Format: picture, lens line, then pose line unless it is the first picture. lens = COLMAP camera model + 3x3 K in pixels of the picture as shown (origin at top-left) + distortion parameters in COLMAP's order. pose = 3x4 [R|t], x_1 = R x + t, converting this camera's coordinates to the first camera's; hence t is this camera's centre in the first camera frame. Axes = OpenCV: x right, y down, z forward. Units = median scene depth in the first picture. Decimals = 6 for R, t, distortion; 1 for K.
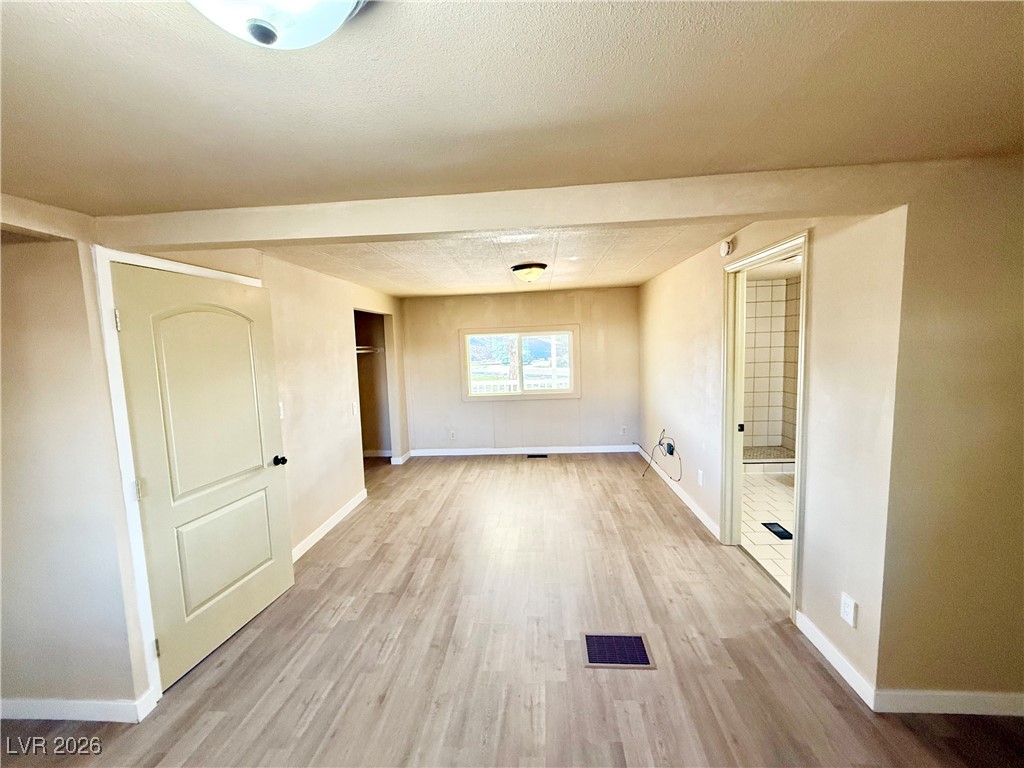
lens RADIAL K [[407.6, 0, 510.8], [0, 407.6, 384.1], [0, 0, 1]] dist [-0.001215, 0.000219]
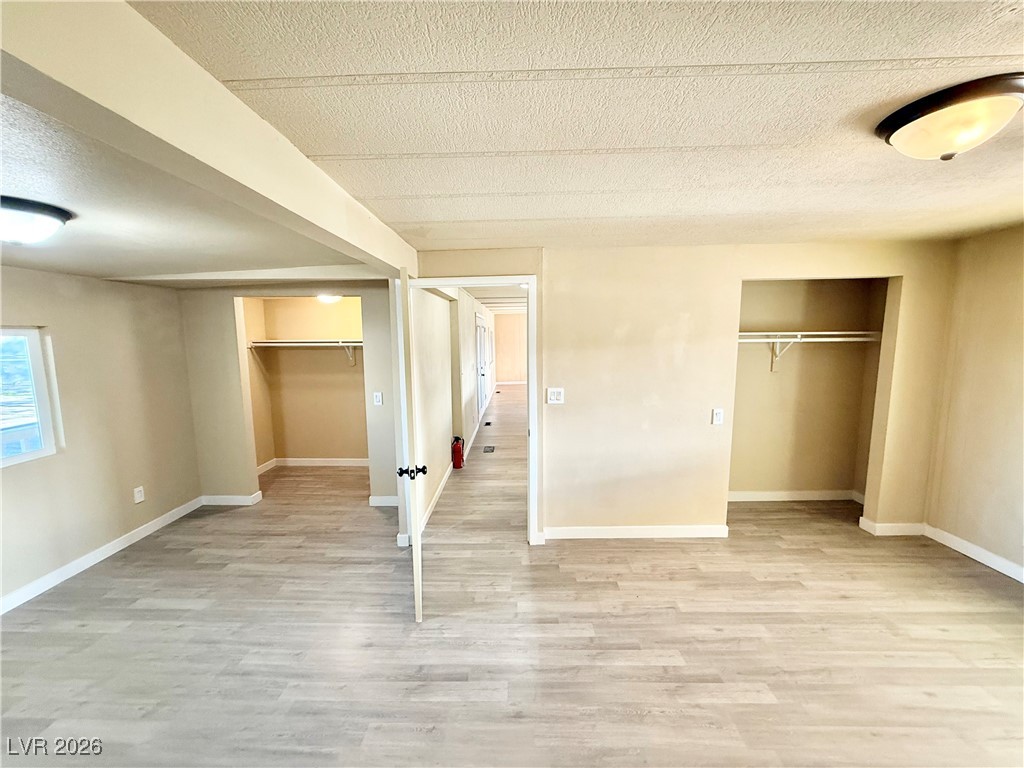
lens RADIAL K [[406.5, 0, 506.3], [0, 406.5, 383.4], [0, 0, 1]] dist [-0.000067, -0.000115]
pose [[0.051808, 0.154500, -0.986634, 0.315321], [-0.086773, 0.984920, 0.149675, -0.075685], [0.994880, 0.077858, 0.064433, 0.537718]]
